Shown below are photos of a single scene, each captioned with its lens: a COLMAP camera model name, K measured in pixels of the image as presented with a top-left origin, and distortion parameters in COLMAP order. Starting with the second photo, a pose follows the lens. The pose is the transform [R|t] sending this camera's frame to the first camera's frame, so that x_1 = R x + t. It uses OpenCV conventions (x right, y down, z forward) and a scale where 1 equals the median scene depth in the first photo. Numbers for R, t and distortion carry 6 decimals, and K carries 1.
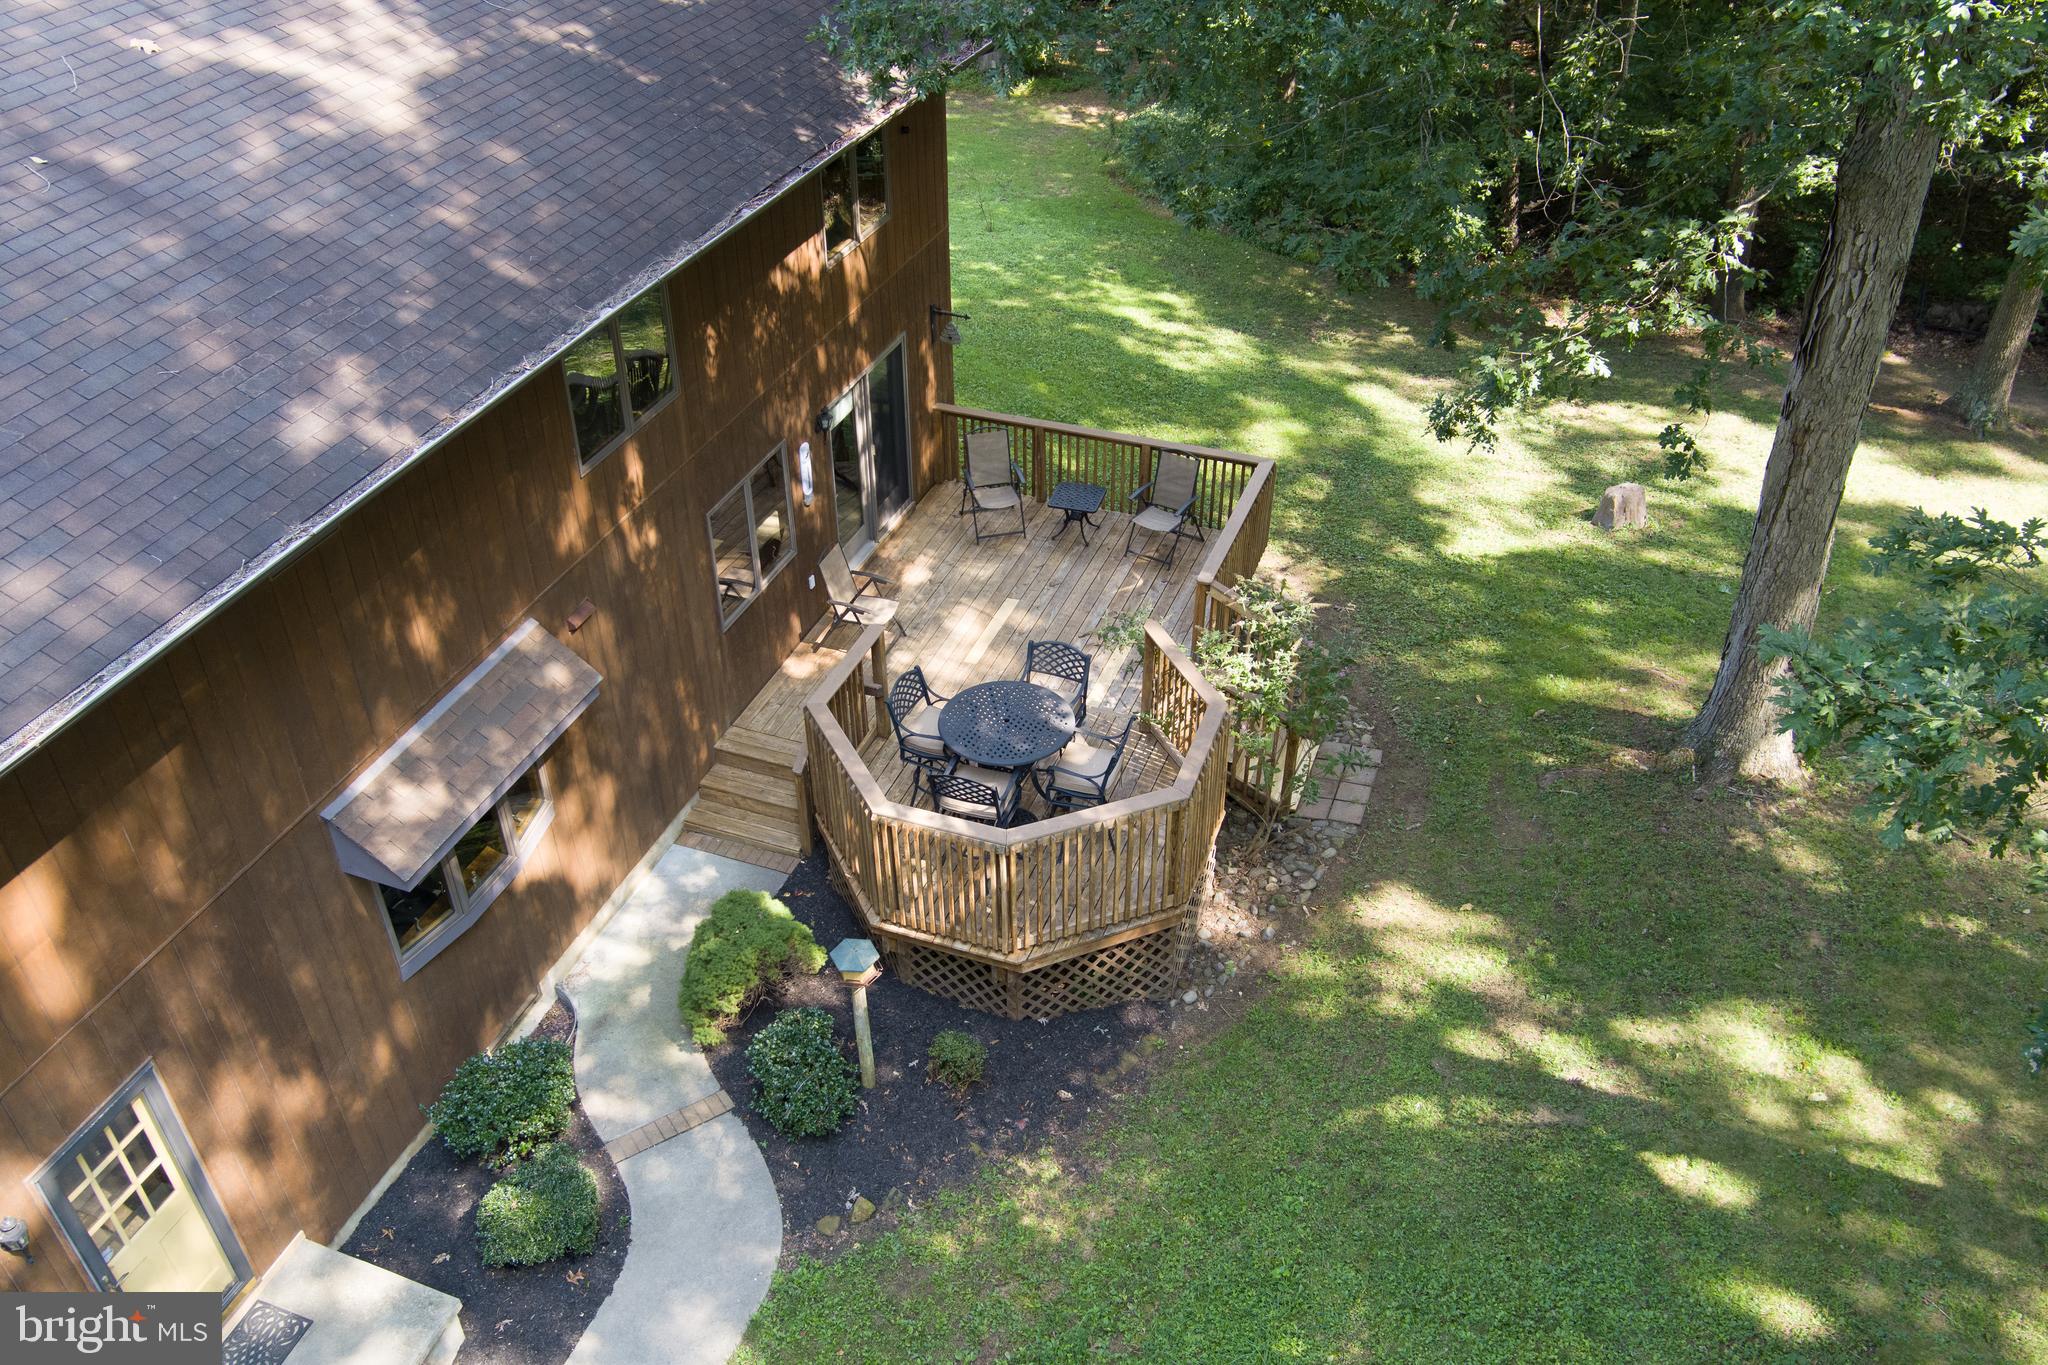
lens RADIAL K [[1669.6, 0, 1024.0], [0, 1669.6, 682.5], [0, 0, 1]] dist [-0.066719, 0.019360]
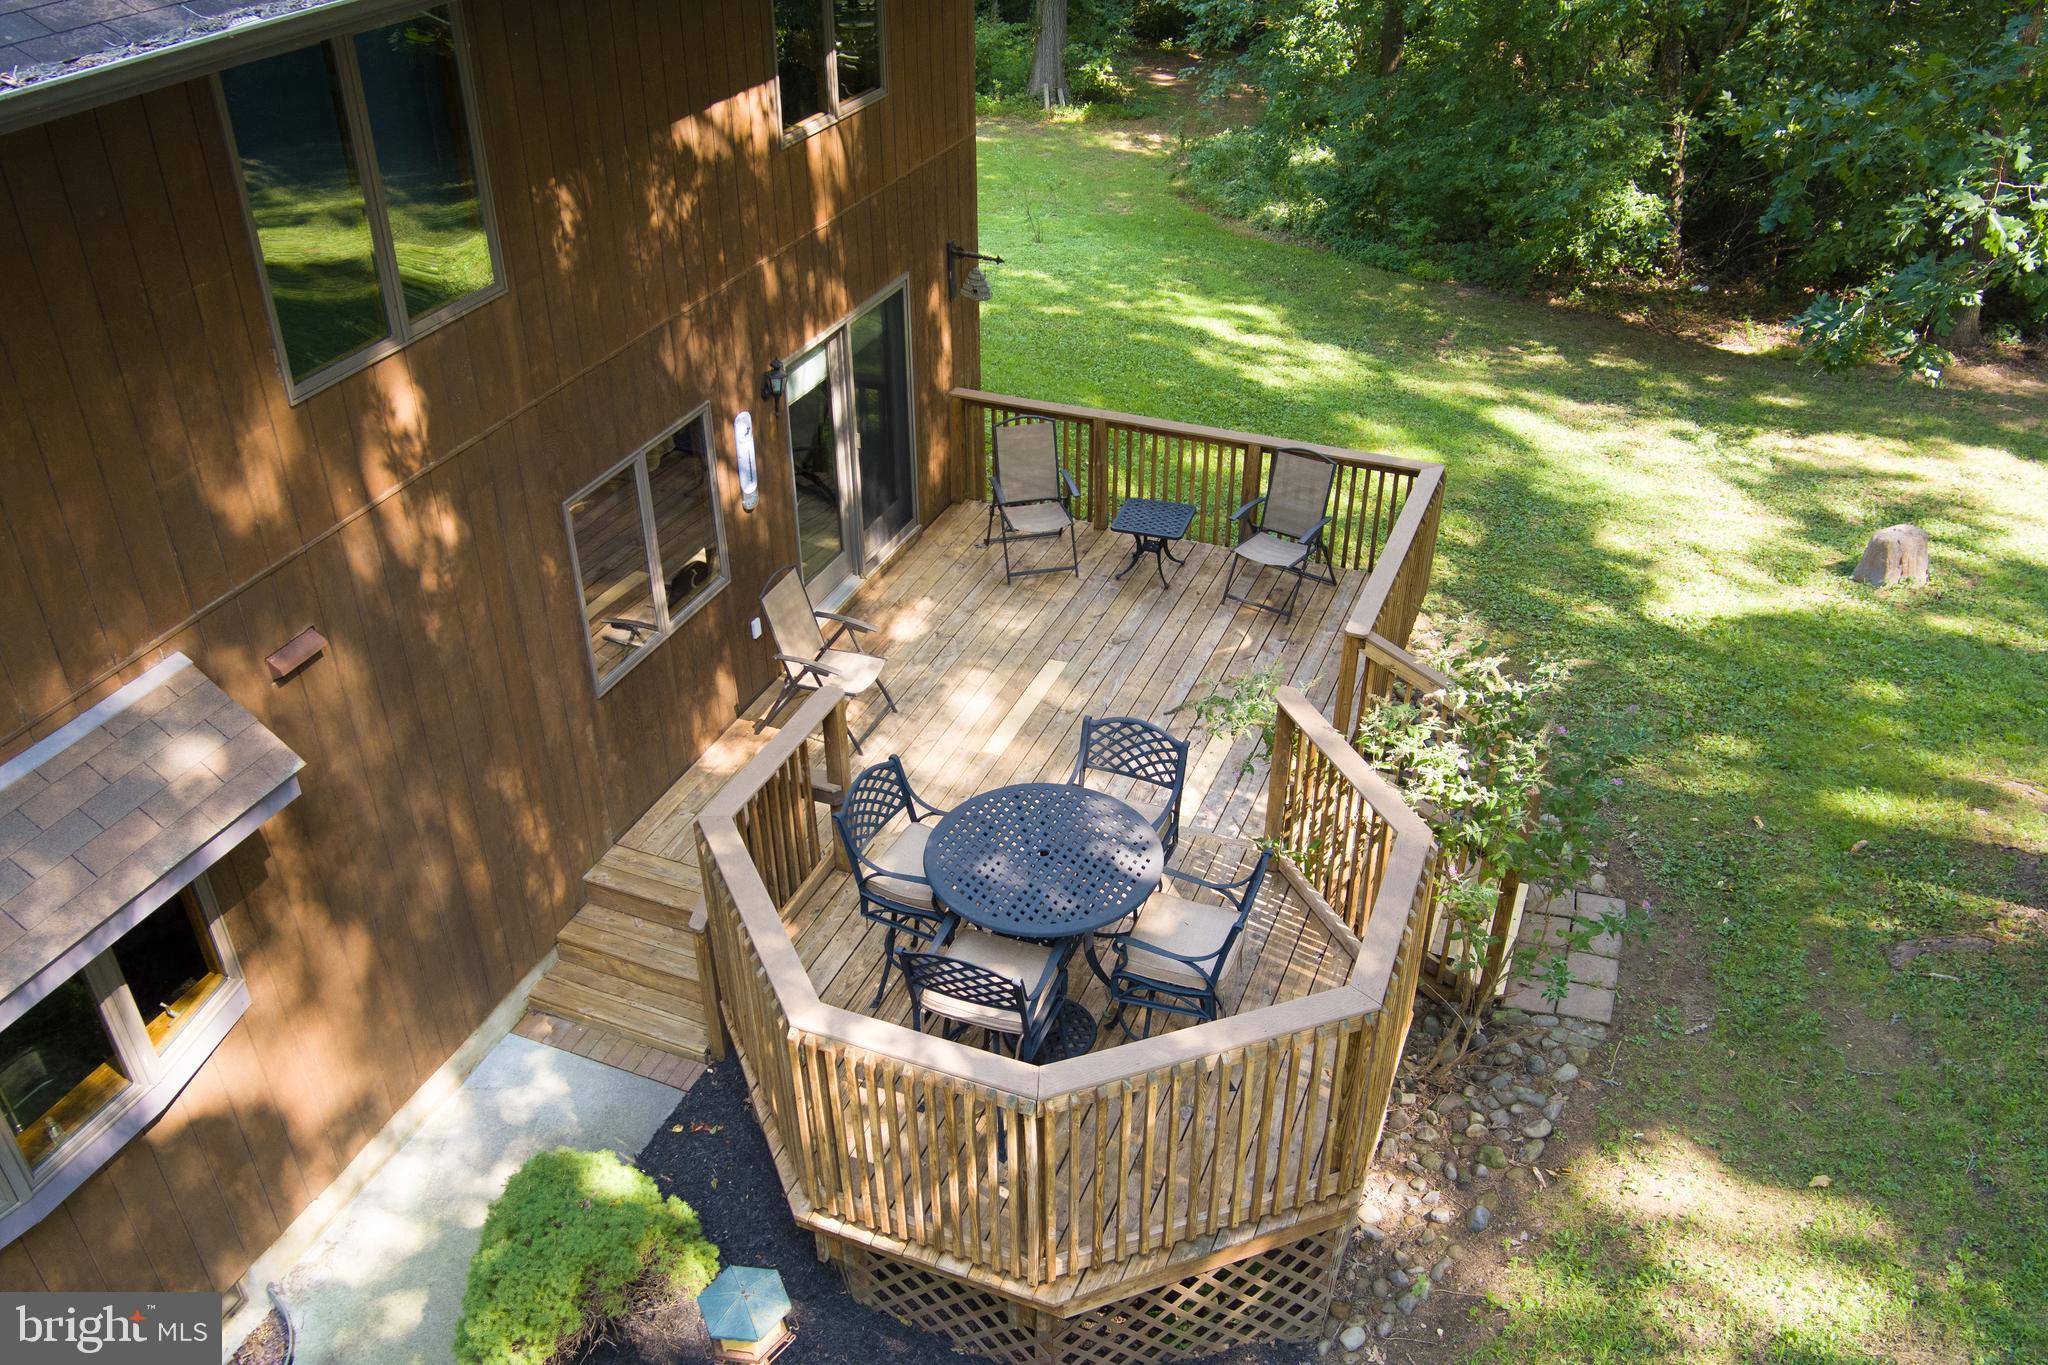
lens RADIAL K [[1669.6, 0, 1024.0], [0, 1669.6, 682.5], [0, 0, 1]] dist [-0.066719, 0.019360]
pose [[0.999517, 0.016893, -0.026086, -0.003071], [-0.018416, 0.998073, -0.059255, -0.001502], [0.025035, 0.059706, 0.997902, 0.402261]]
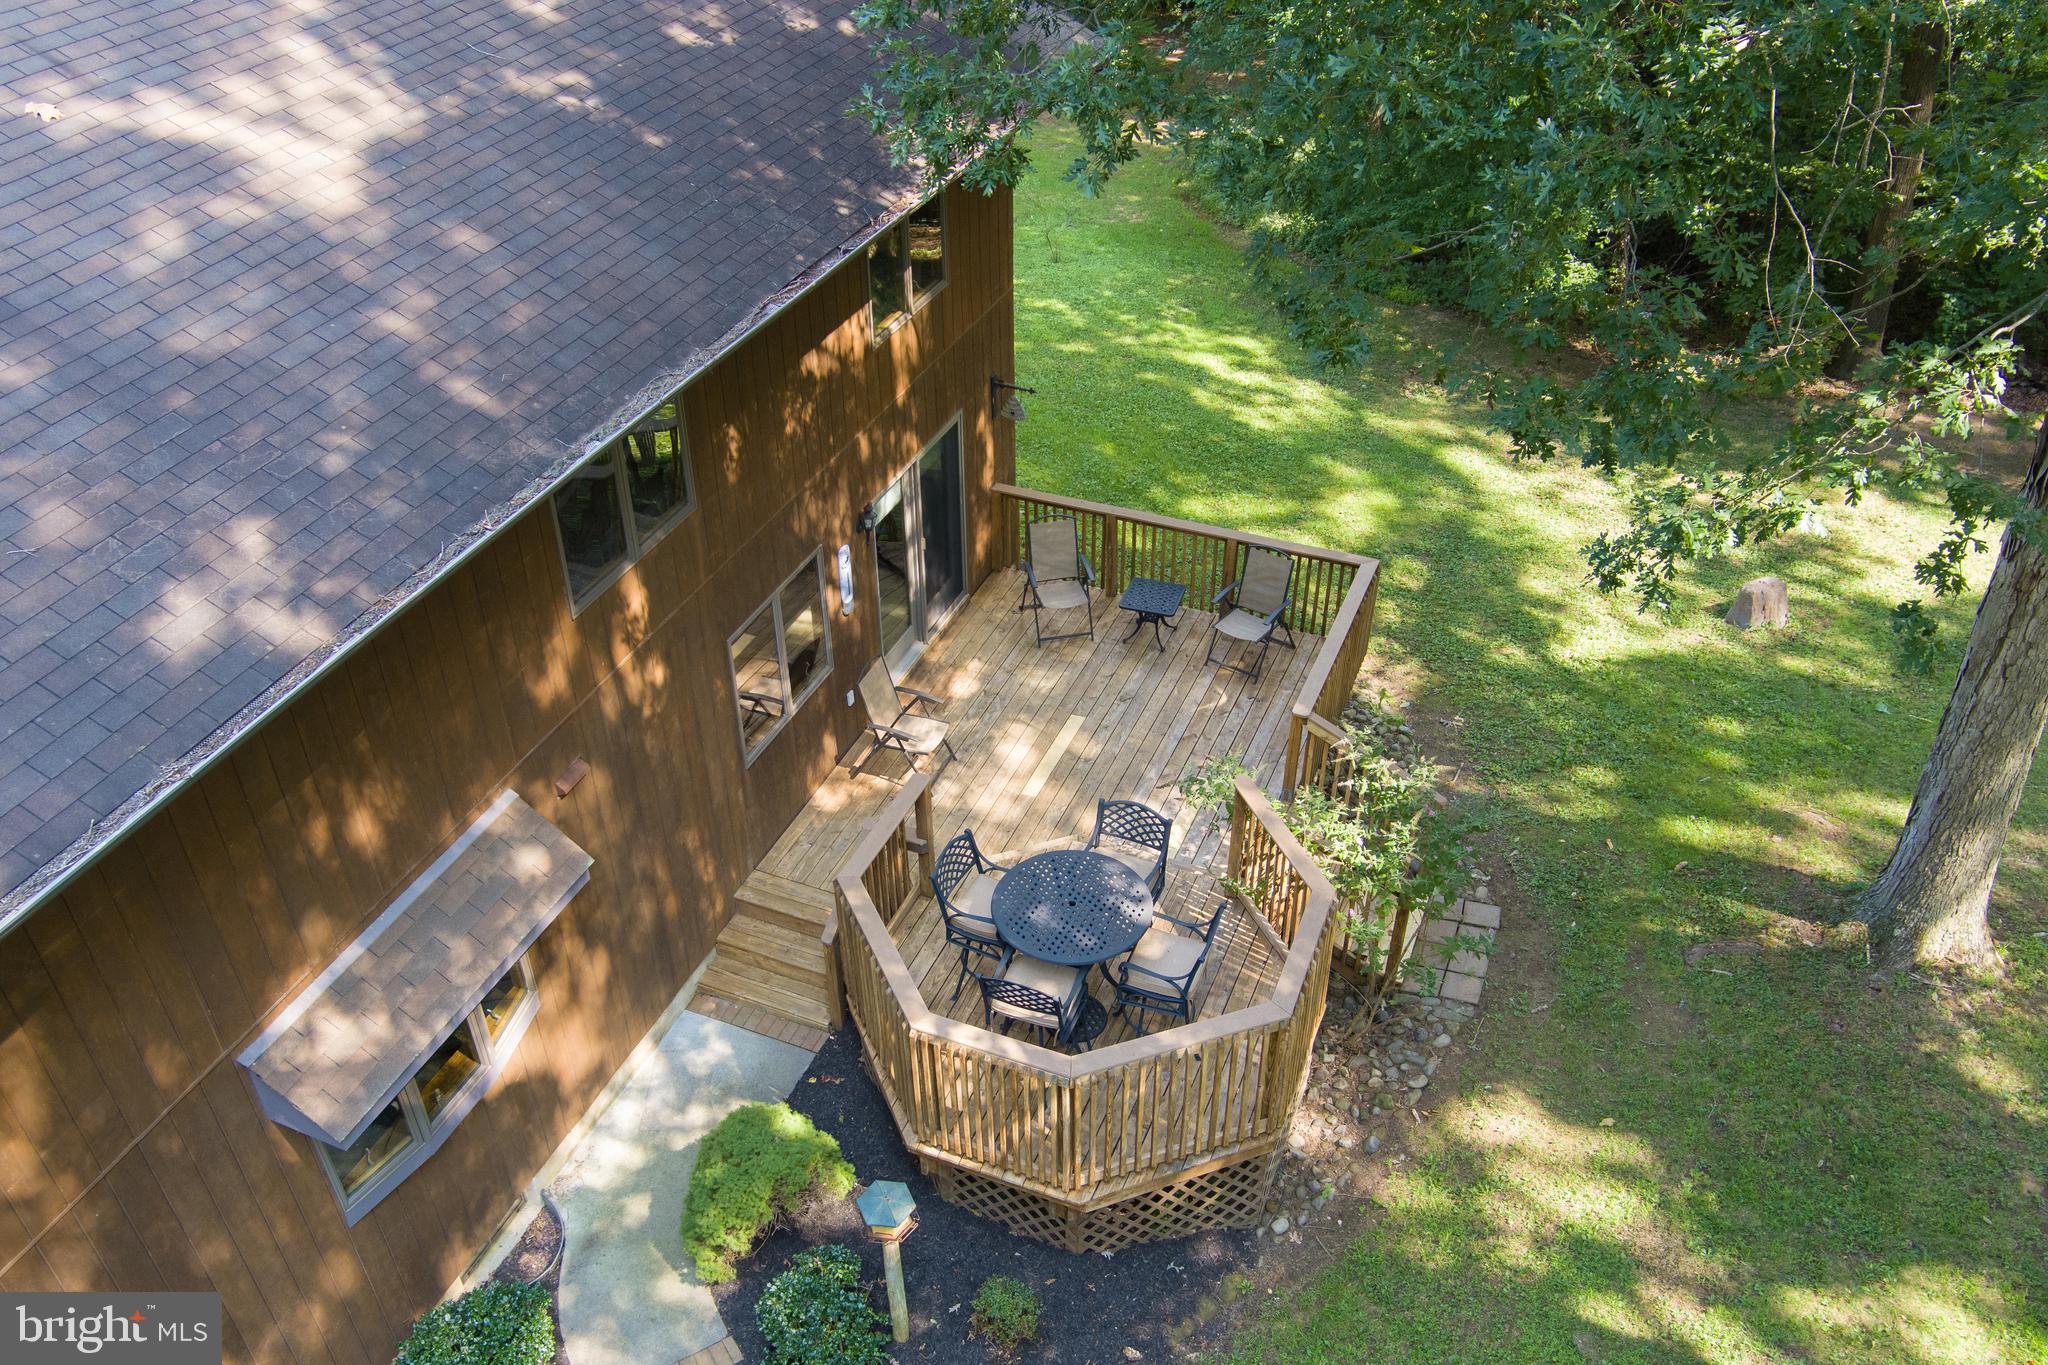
lens RADIAL K [[1669.6, 0, 1024.0], [0, 1669.6, 682.5], [0, 0, 1]] dist [-0.066719, 0.019360]
pose [[0.999337, 0.019965, -0.030450, -0.010740], [-0.019852, 0.999795, 0.004000, -0.087098], [0.030524, -0.003393, 0.999528, 0.146148]]
